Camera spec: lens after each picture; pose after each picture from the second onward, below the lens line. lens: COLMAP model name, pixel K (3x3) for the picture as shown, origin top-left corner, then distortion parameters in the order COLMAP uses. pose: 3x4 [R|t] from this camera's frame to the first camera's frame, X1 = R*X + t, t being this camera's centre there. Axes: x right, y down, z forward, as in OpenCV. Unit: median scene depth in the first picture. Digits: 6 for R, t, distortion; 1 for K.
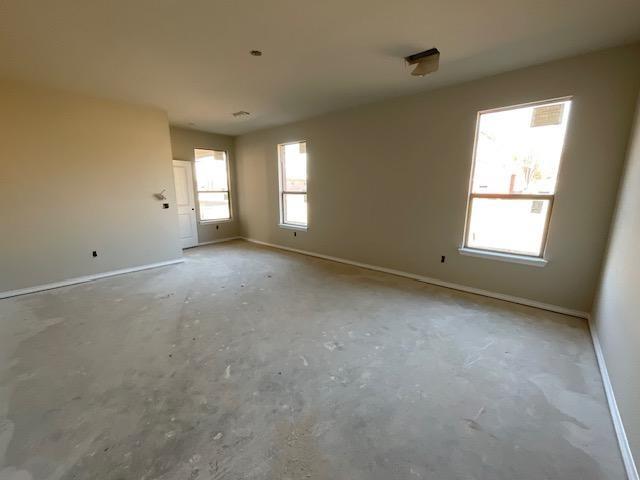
lens RADIAL K [[256.9, 0, 318.9], [0, 256.9, 242.1], [0, 0, 1]] dist [0.000180, -0.000107]
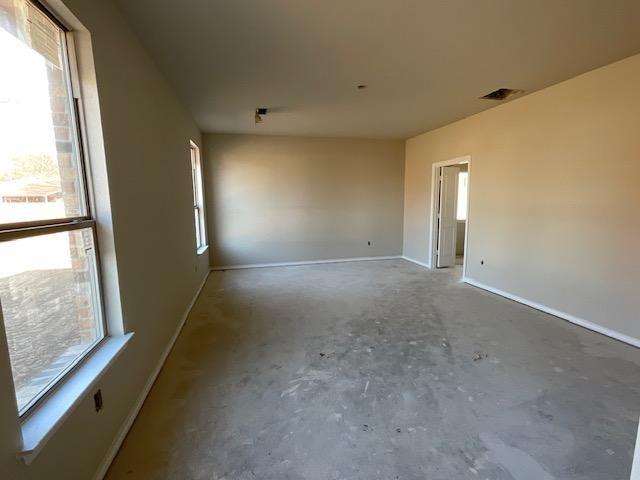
lens RADIAL K [[293.3, 0, 320.0], [0, 293.3, 240.0], [0, 0, 1]] dist [-0.000737, -0.000141]
pose [[-0.814897, -0.067285, 0.575687, -0.790001], [0.136033, 0.943293, 0.302808, -0.437540], [-0.563416, 0.325070, -0.759534, 2.036483]]
